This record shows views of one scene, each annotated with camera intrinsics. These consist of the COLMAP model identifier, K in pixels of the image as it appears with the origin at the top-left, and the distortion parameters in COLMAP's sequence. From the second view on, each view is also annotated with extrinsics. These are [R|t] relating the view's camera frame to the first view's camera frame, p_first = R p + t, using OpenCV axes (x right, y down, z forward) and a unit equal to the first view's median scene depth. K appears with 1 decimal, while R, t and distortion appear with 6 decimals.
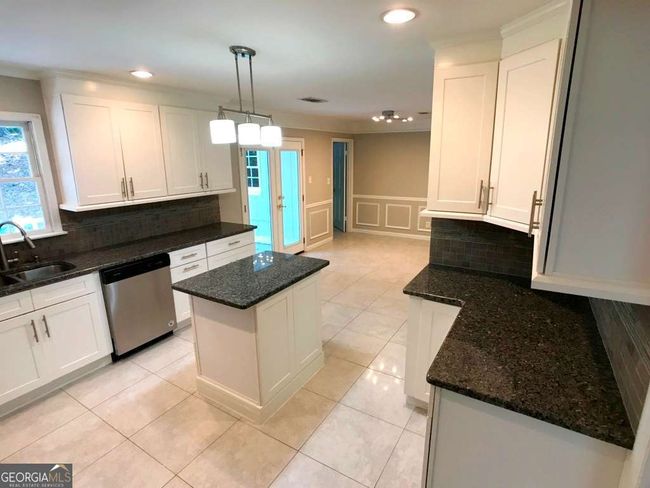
lens RADIAL K [[344.6, 0, 325.0], [0, 344.6, 244.0], [0, 0, 1]] dist [-0.032637, -0.000676]
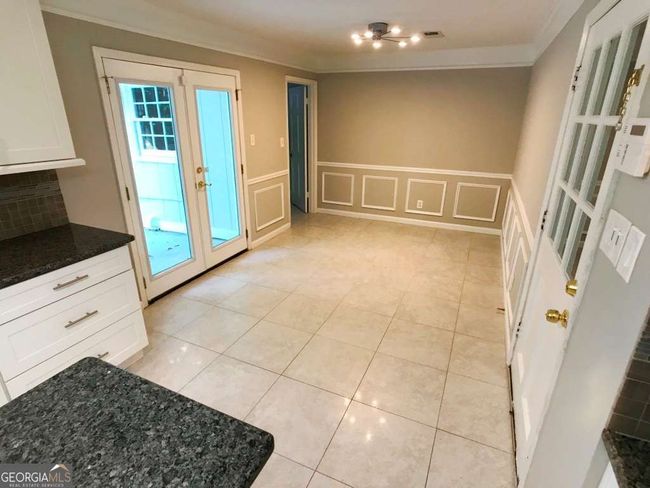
lens RADIAL K [[344.6, 0, 325.0], [0, 344.6, 244.0], [0, 0, 1]] dist [-0.032637, -0.000676]
pose [[0.992905, -0.024016, 0.116458, 0.011092], [0.011264, 0.993984, 0.108943, -0.059932], [-0.118374, -0.106858, 0.987203, 0.320060]]
